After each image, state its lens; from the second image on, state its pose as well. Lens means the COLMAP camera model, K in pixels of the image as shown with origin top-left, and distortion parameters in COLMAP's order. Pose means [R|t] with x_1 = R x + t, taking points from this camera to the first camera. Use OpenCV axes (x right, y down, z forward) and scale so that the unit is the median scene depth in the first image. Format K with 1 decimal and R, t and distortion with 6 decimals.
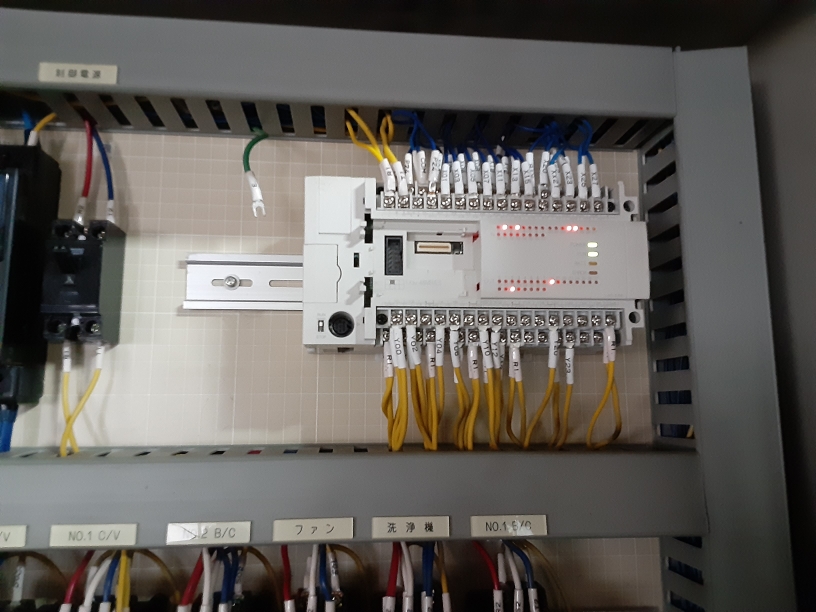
lens RADIAL K [[660.6, 0, 414.3], [0, 660.6, 309.9], [0, 0, 1]] dist [0.088840, -0.119196]
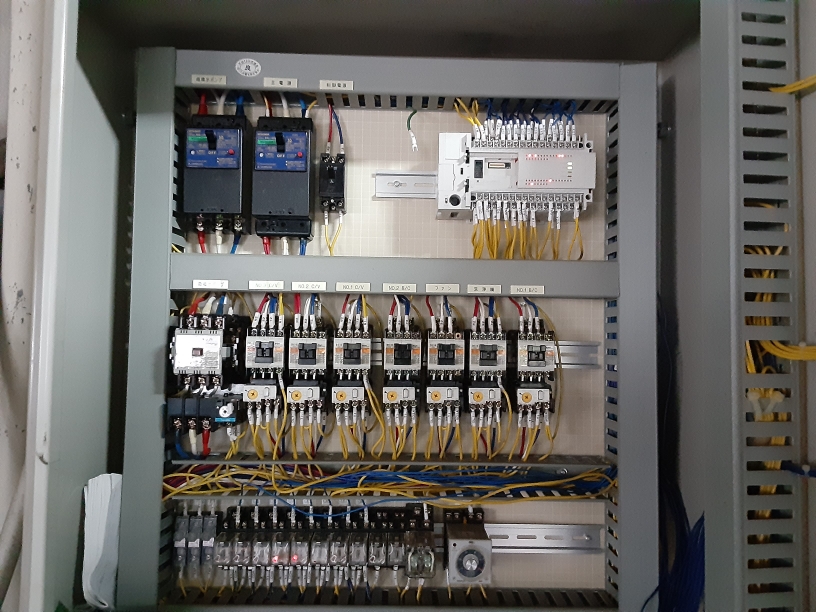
lens RADIAL K [[660.6, 0, 411.5], [0, 660.6, 311.9], [0, 0, 1]] dist [0.088840, -0.119196]
pose [[0.996299, 0.016360, -0.084384, -0.057354], [-0.007641, 0.994690, 0.102631, 0.160548], [0.085615, -0.101606, 0.991134, -1.220571]]
